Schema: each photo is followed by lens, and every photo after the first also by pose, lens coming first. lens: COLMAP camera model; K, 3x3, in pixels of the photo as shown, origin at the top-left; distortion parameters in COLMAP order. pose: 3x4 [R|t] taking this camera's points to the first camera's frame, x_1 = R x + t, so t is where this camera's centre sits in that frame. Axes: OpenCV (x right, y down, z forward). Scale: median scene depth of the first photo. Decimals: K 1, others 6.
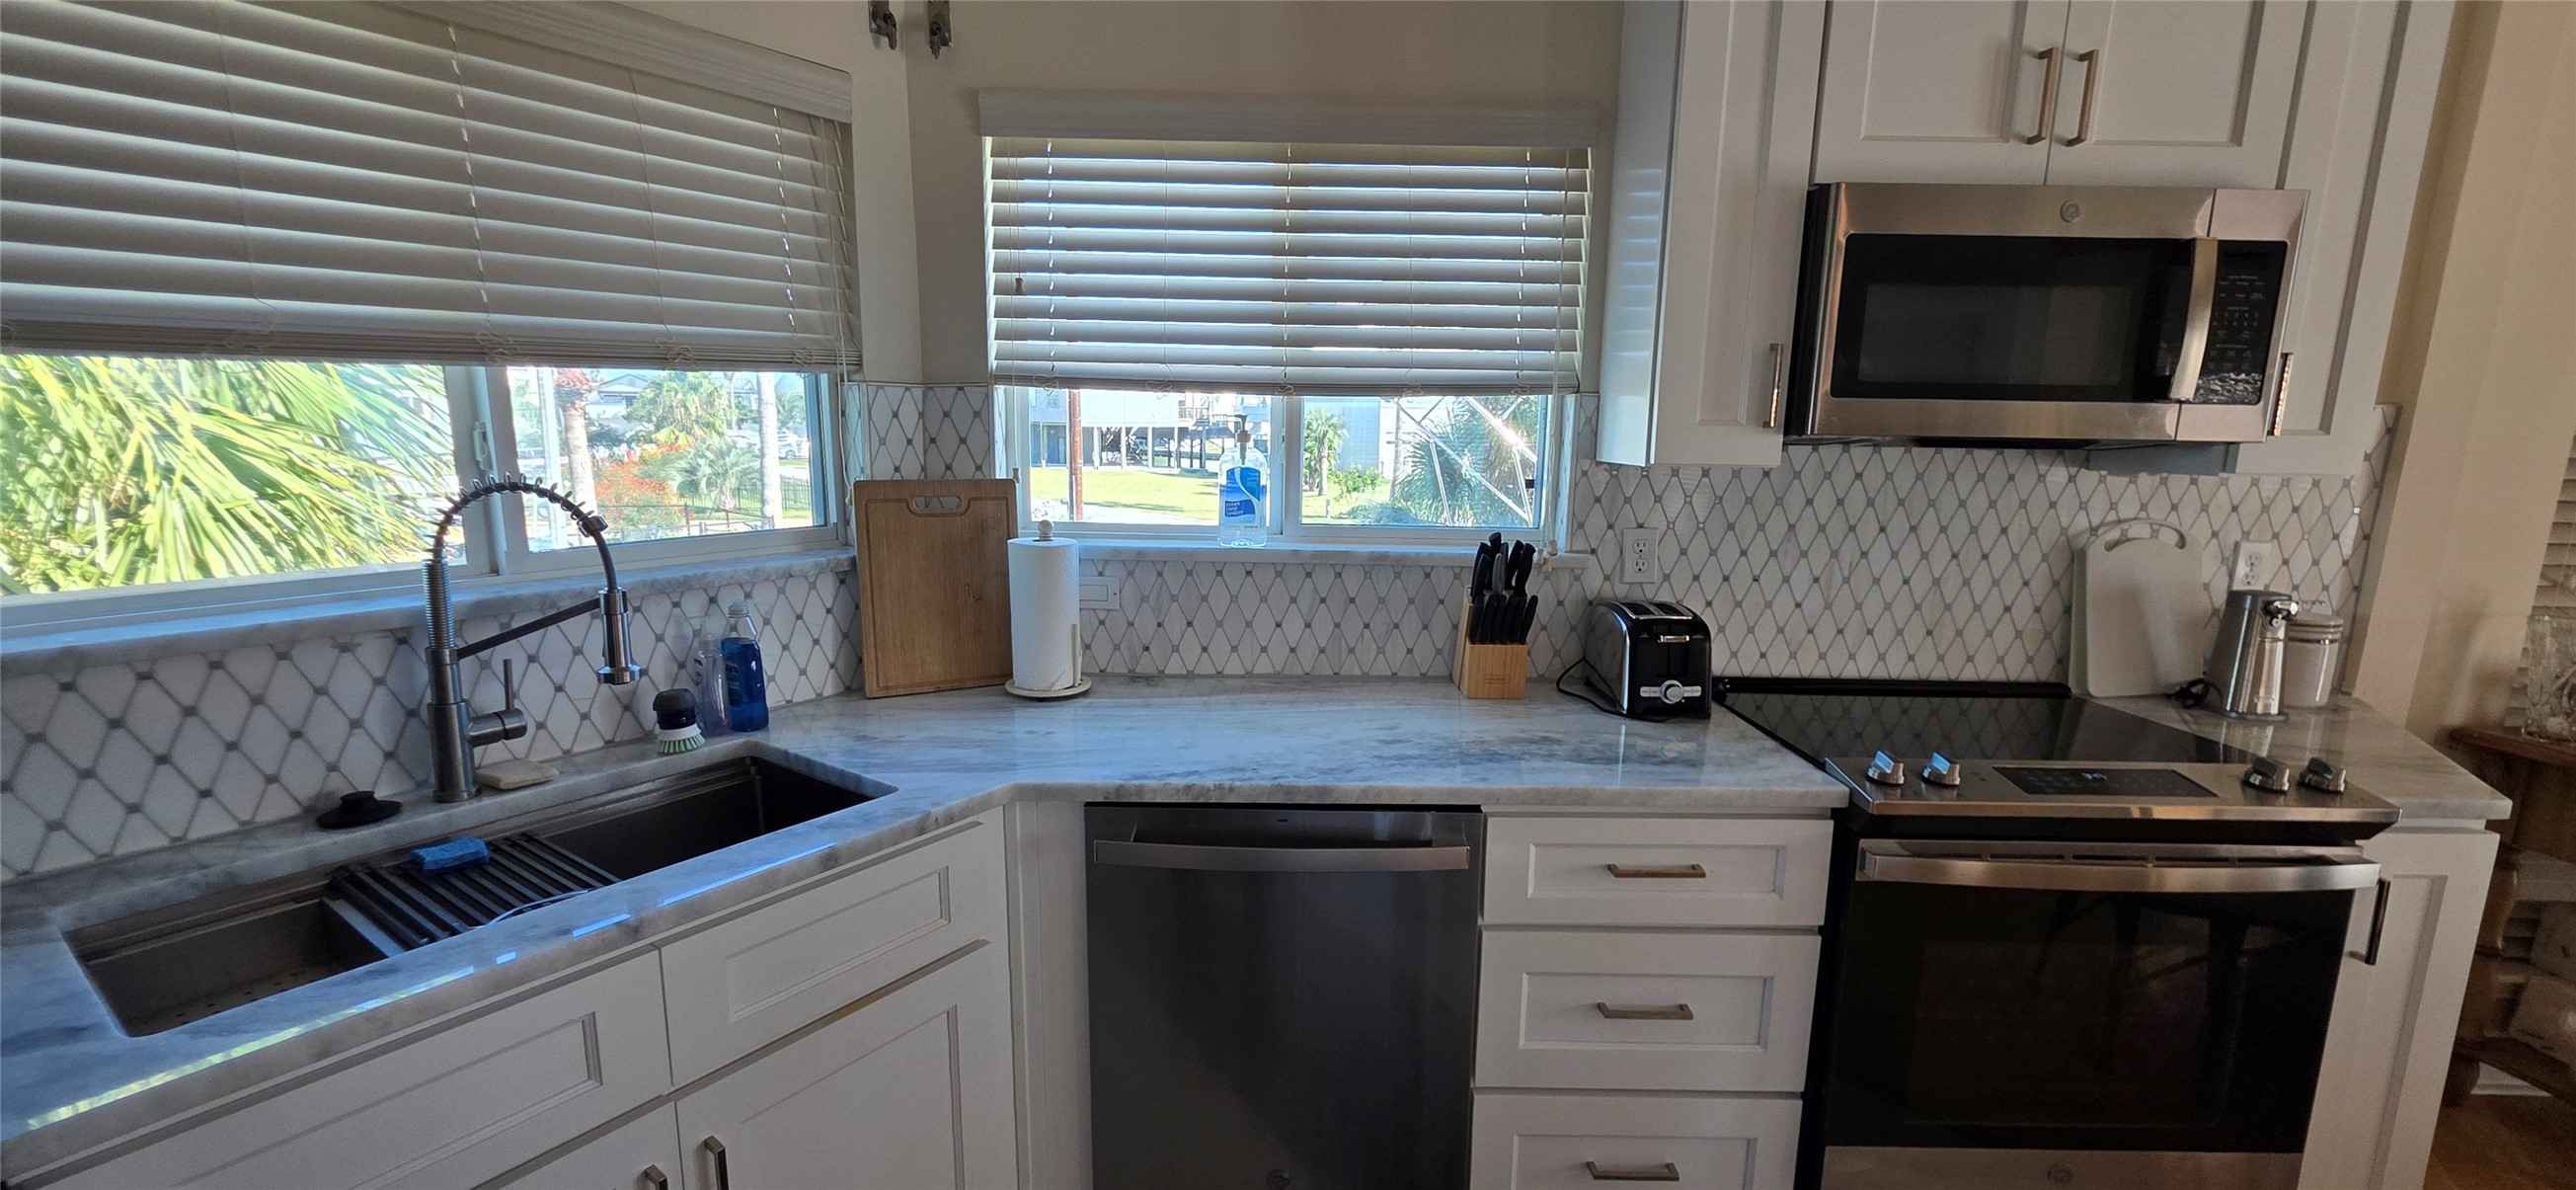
lens RADIAL K [[1017.6, 0, 1285.5], [0, 1017.6, 605.1], [0, 0, 1]] dist [-0.010539, -0.000012]
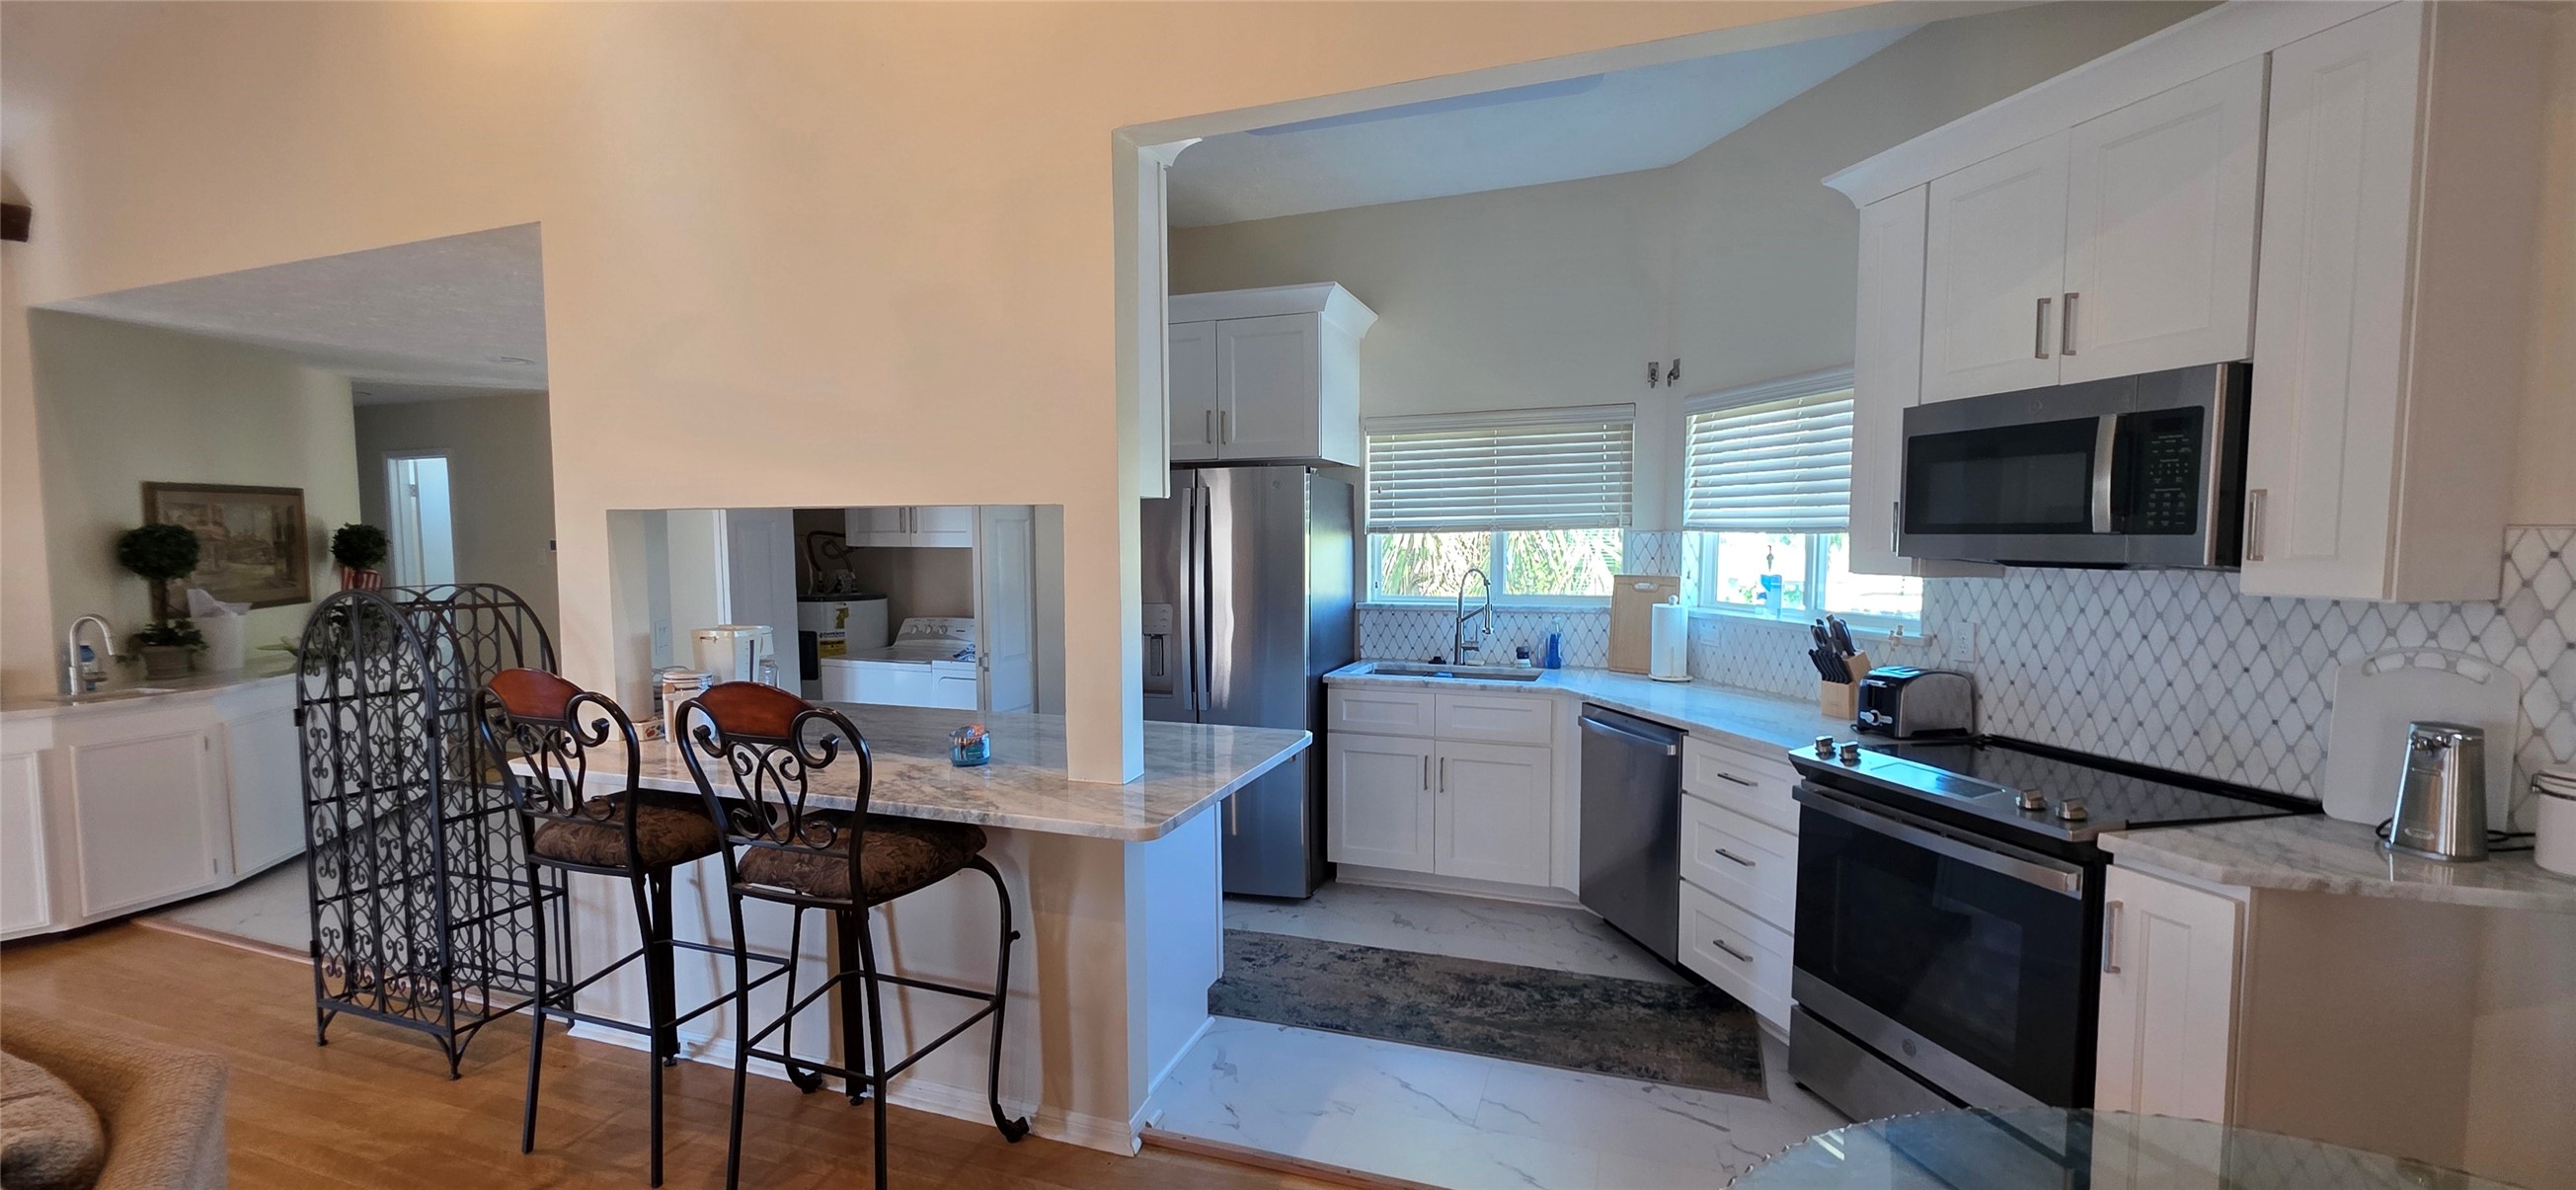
lens RADIAL K [[1017.6, 0, 1285.5], [0, 1017.6, 605.1], [0, 0, 1]] dist [-0.010539, -0.000012]
pose [[0.257375, 0.052256, -0.964898, 1.486882], [-0.163762, 0.986452, 0.009742, 0.042701], [0.952334, 0.155506, 0.262446, -0.285352]]
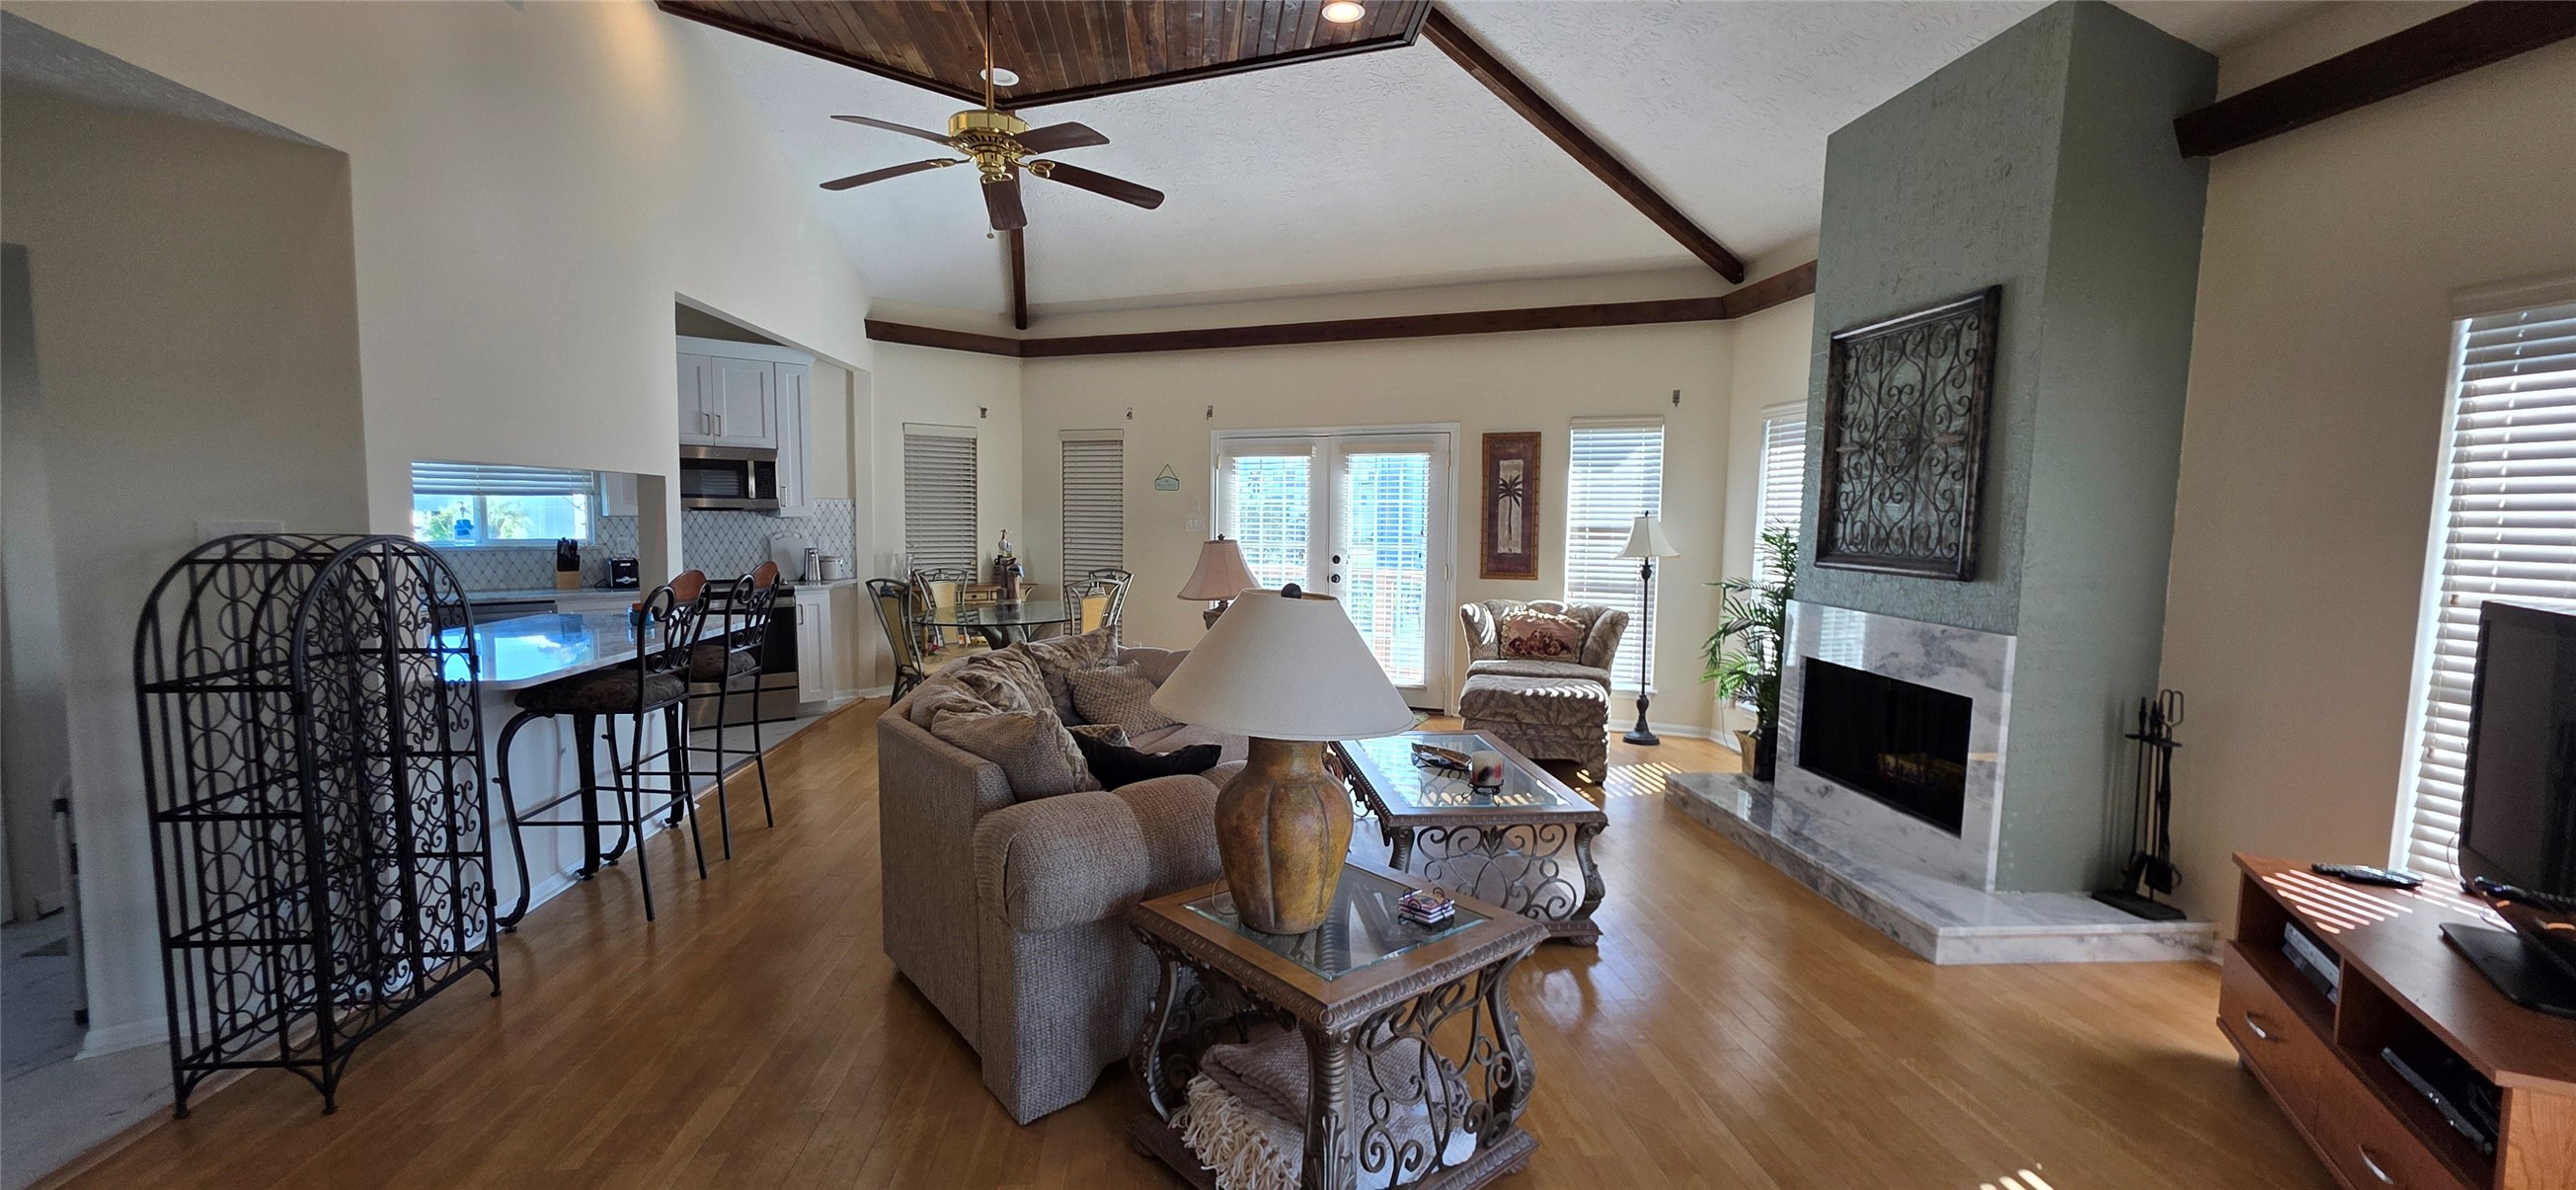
lens RADIAL K [[1017.6, 0, 1285.5], [0, 1017.6, 605.1], [0, 0, 1]] dist [-0.010539, -0.000012]
pose [[0.785308, -0.062199, 0.615973, 0.011066], [0.109599, 0.993193, -0.039439, 0.494063], [-0.609327, 0.098482, 0.786779, -2.765069]]
